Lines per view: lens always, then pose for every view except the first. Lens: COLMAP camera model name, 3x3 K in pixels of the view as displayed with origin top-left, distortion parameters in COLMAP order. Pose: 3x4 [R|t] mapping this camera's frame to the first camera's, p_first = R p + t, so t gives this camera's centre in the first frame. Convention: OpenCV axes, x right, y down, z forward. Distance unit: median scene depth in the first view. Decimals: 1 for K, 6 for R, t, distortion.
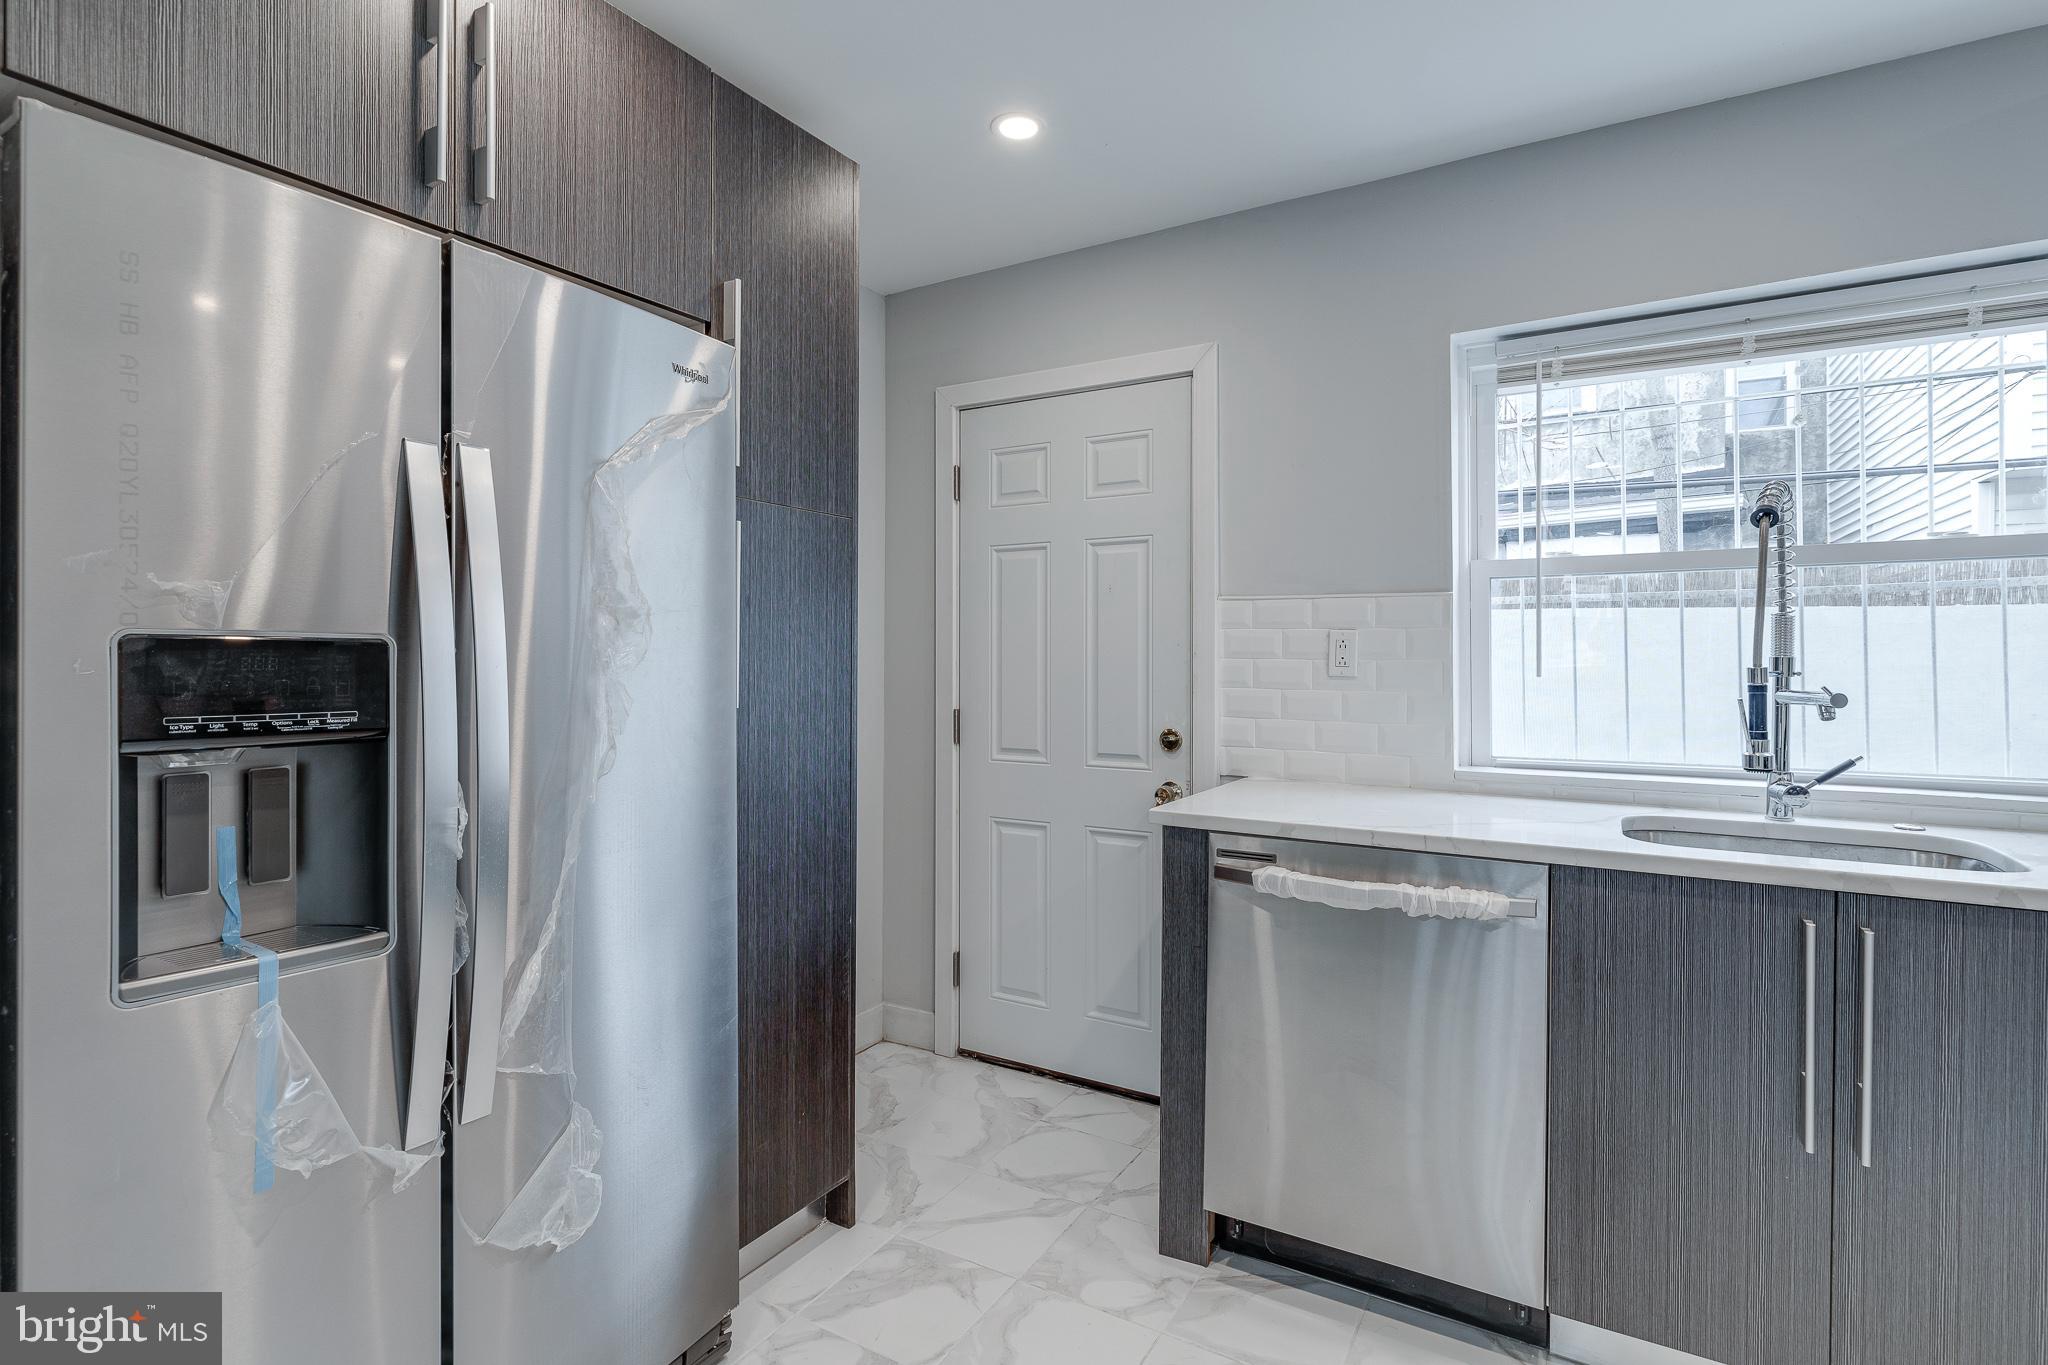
lens RADIAL K [[983.0, 0, 1020.5], [0, 983.0, 663.2], [0, 0, 1]] dist [-0.000370, -0.000025]
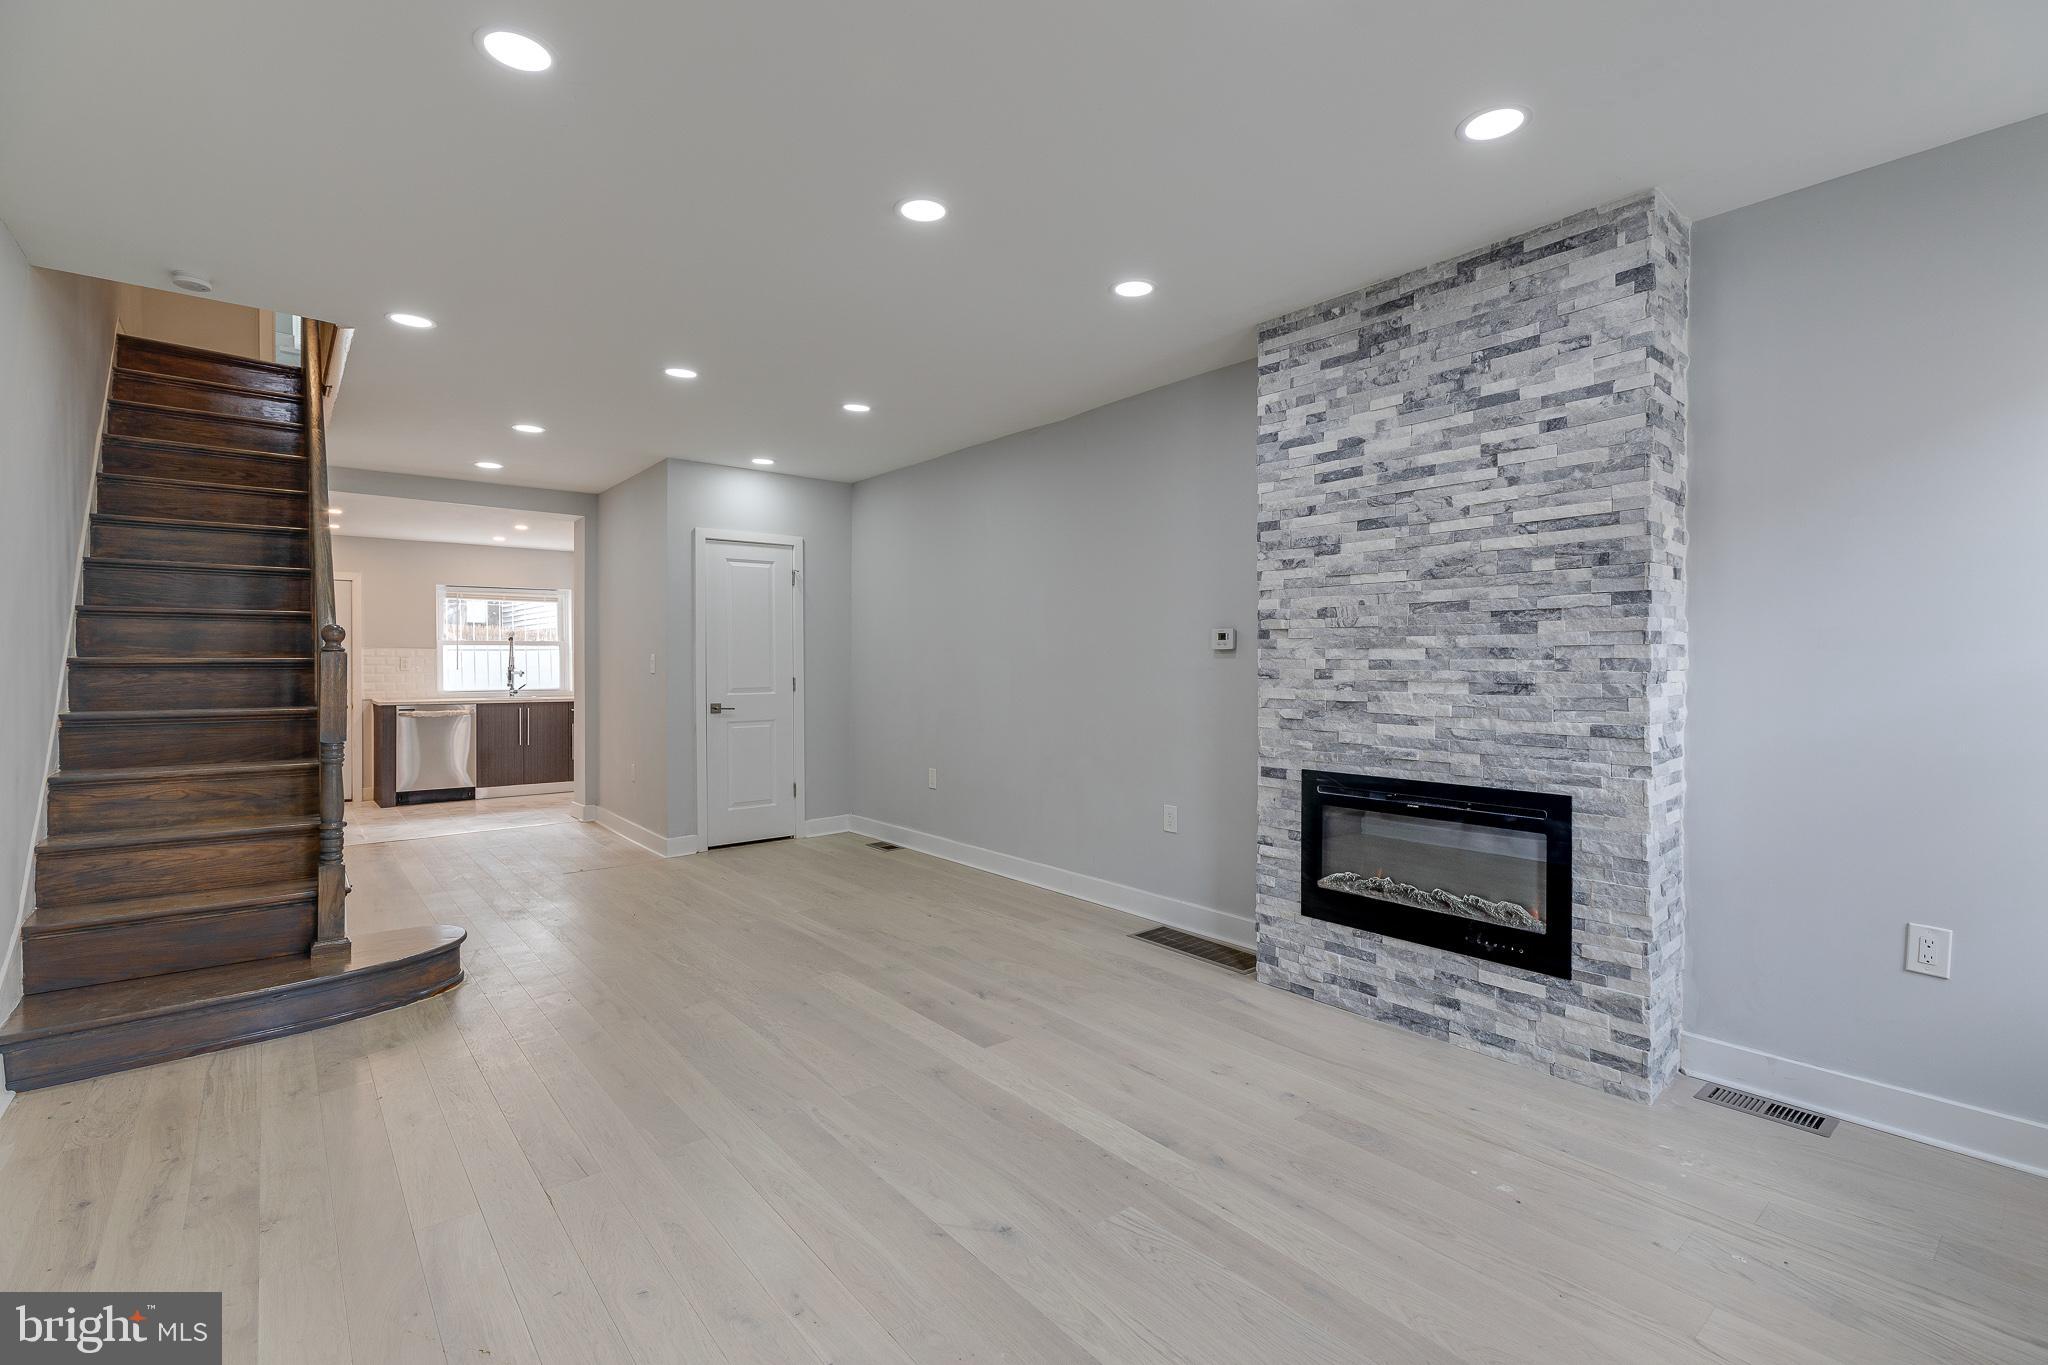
lens RADIAL K [[920.7, 0, 1030.4], [0, 920.7, 671.7], [0, 0, 1]] dist [0.002458, 0.000068]
pose [[0.345824, -0.010448, 0.938241, -2.432106], [0.006131, 0.999942, 0.008876, 0.002853], [-0.938279, 0.002683, 0.345868, -2.777519]]
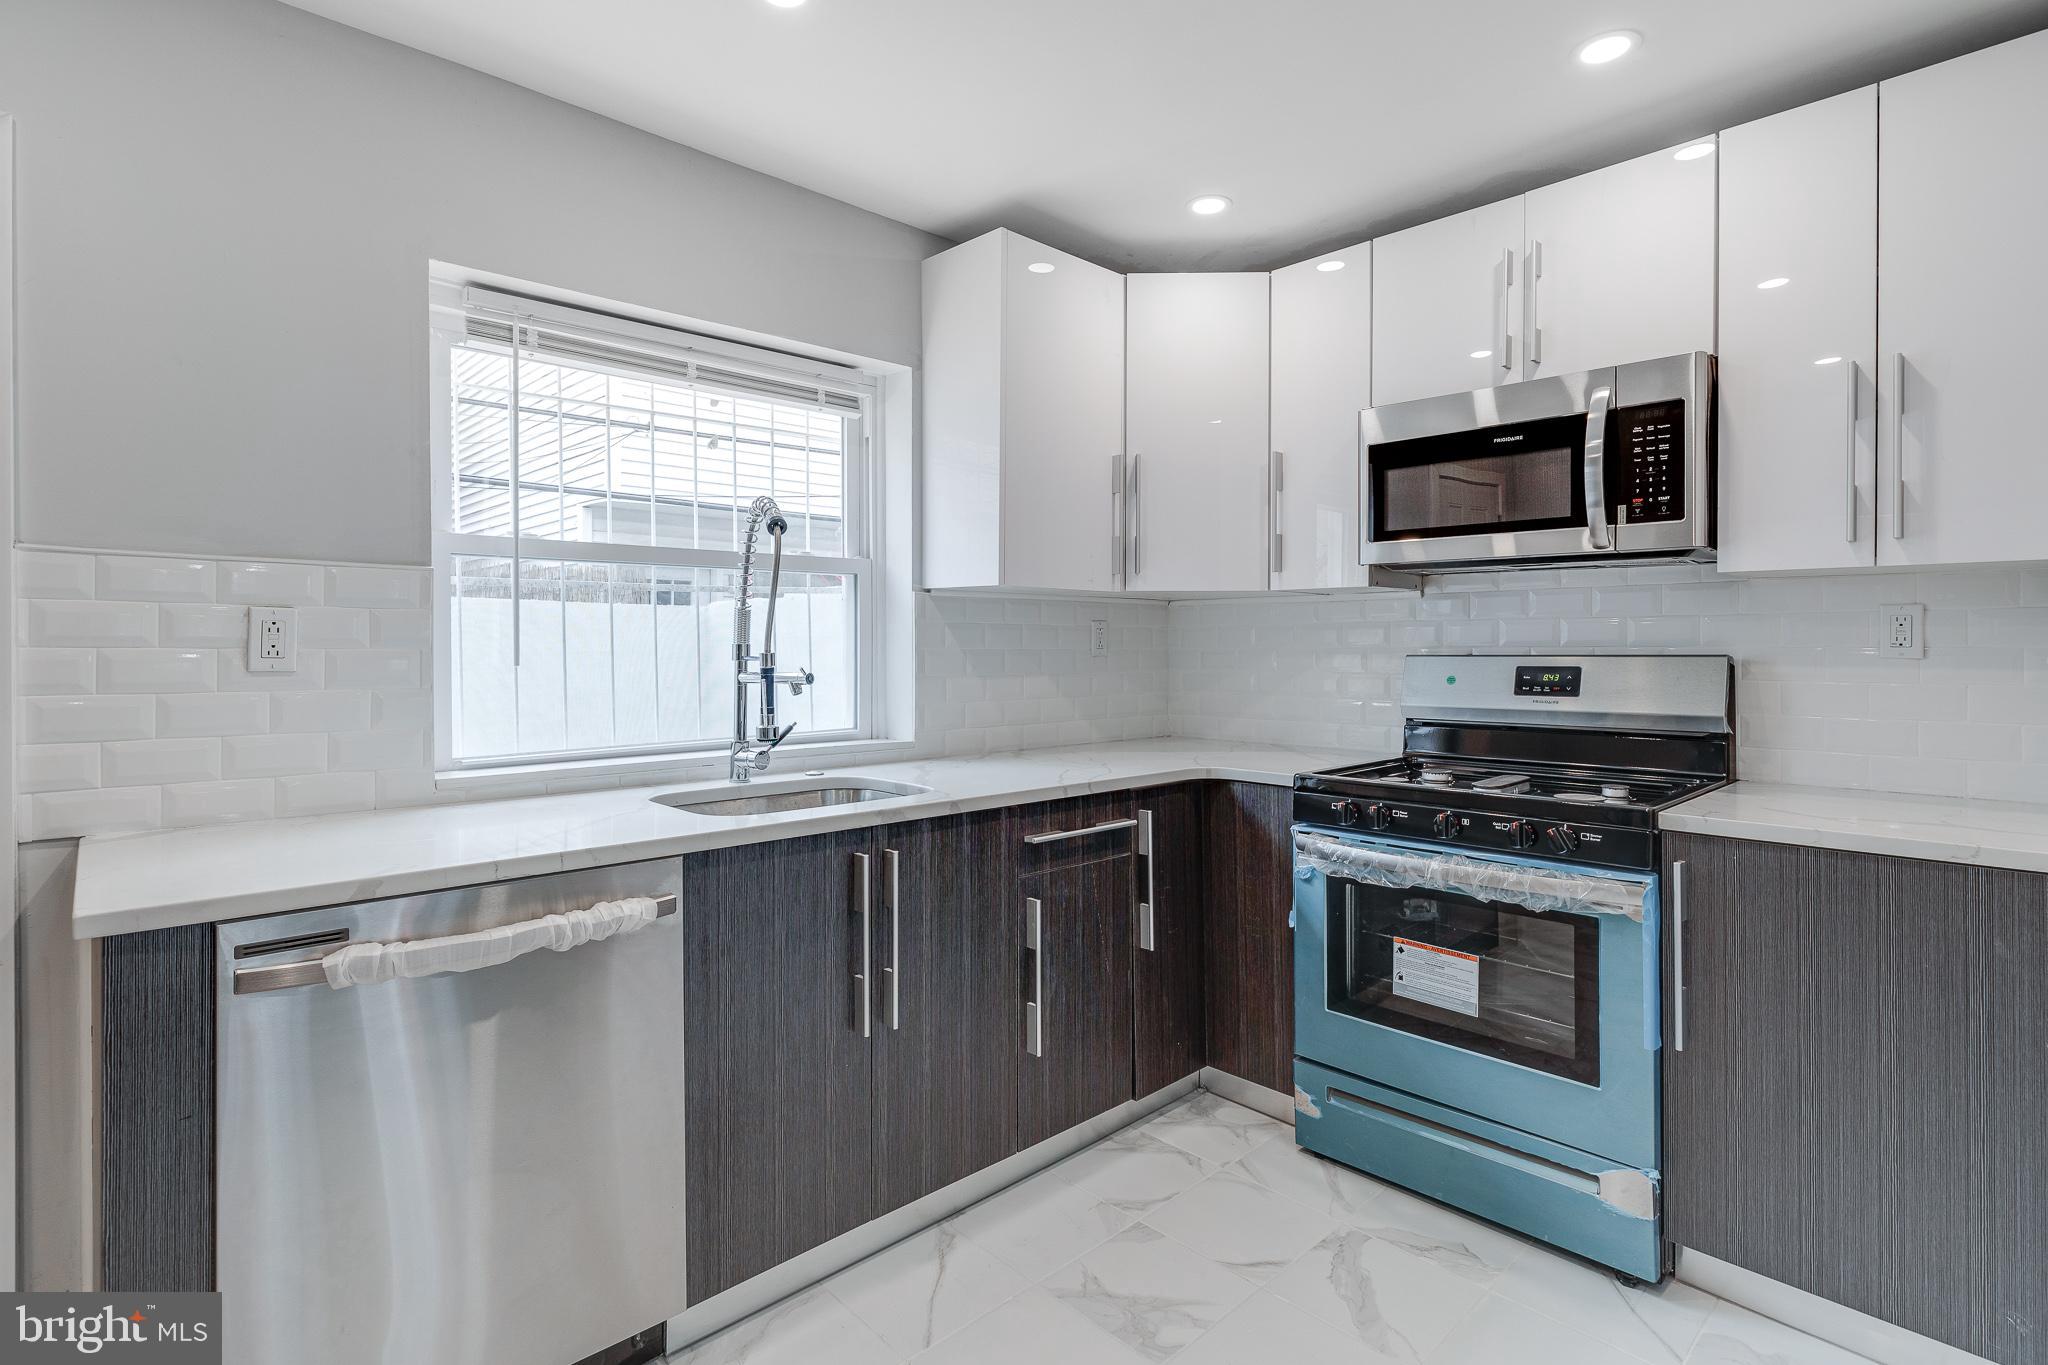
lens RADIAL K [[987.5, 0, 1022.0], [0, 987.5, 642.0], [0, 0, 1]] dist [-0.002082, -0.000826]
pose [[0.285945, 0.001367, 0.958245, -0.241063], [0.006775, 0.999971, -0.003449, -0.002264], [-0.958222, 0.007479, 0.285927, 0.300139]]
